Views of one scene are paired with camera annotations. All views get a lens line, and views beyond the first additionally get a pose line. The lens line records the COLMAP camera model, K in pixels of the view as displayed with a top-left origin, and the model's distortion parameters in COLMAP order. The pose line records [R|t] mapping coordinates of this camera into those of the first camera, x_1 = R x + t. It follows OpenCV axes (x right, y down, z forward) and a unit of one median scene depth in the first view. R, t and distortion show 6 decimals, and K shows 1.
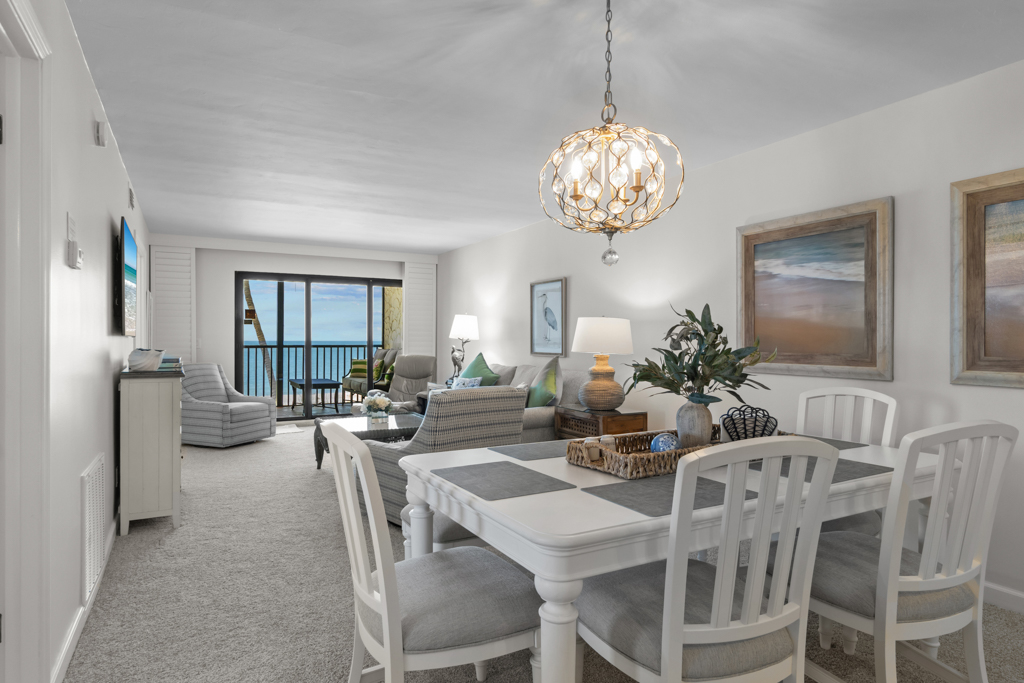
lens RADIAL K [[589.4, 0, 513.4], [0, 589.4, 341.1], [0, 0, 1]] dist [0.008129, -0.000038]
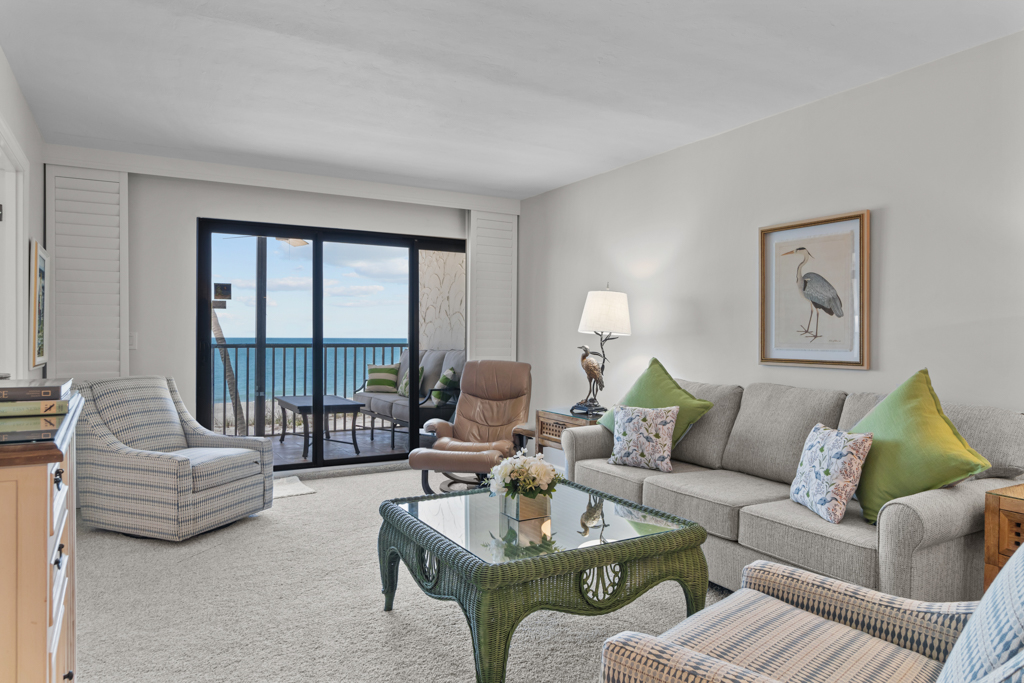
lens RADIAL K [[667.8, 0, 511.9], [0, 667.8, 336.1], [0, 0, 1]] dist [0.013785, 0.001590]
pose [[0.999830, 0.002742, 0.018250, -0.181895], [-0.002667, 0.999988, -0.004108, 0.001454], [-0.018261, 0.004059, 0.999825, 0.350895]]
